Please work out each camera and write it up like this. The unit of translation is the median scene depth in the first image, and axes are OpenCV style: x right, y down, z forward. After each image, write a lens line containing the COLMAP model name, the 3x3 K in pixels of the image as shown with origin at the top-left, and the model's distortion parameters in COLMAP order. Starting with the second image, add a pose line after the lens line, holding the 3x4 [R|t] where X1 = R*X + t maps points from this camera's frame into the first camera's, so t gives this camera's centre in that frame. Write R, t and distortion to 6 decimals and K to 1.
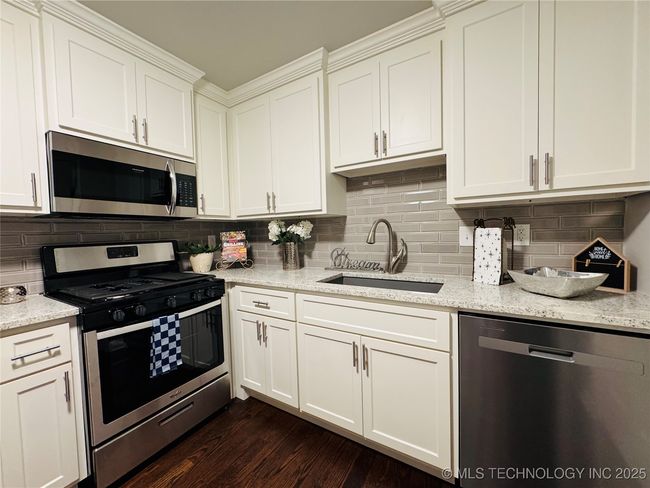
lens RADIAL K [[258.3, 0, 325.0], [0, 258.3, 242.7], [0, 0, 1]] dist [-0.001976, -0.000220]
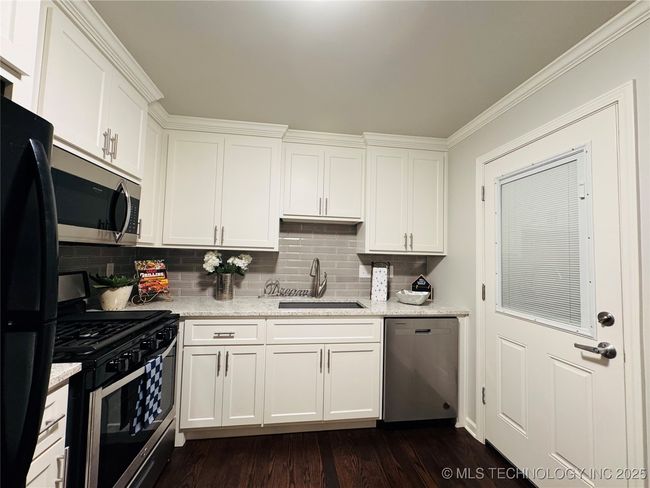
lens RADIAL K [[258.3, 0, 325.0], [0, 258.3, 242.7], [0, 0, 1]] dist [-0.001976, -0.000220]
pose [[0.774154, 0.076237, 0.628390, -0.617885], [-0.021205, 0.995287, -0.094625, -0.043086], [-0.632643, 0.059929, 0.772122, -0.090807]]
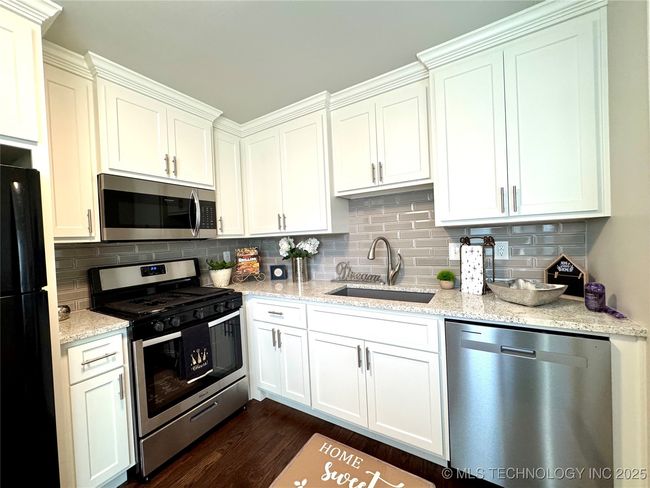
lens RADIAL K [[261.5, 0, 324.2], [0, 261.5, 242.5], [0, 0, 1]] dist [0.000535, -0.000012]
pose [[0.999734, -0.019927, -0.011617, -0.015081], [0.019658, 0.999546, -0.022839, -0.046596], [0.012067, 0.022604, 0.999672, -0.153476]]
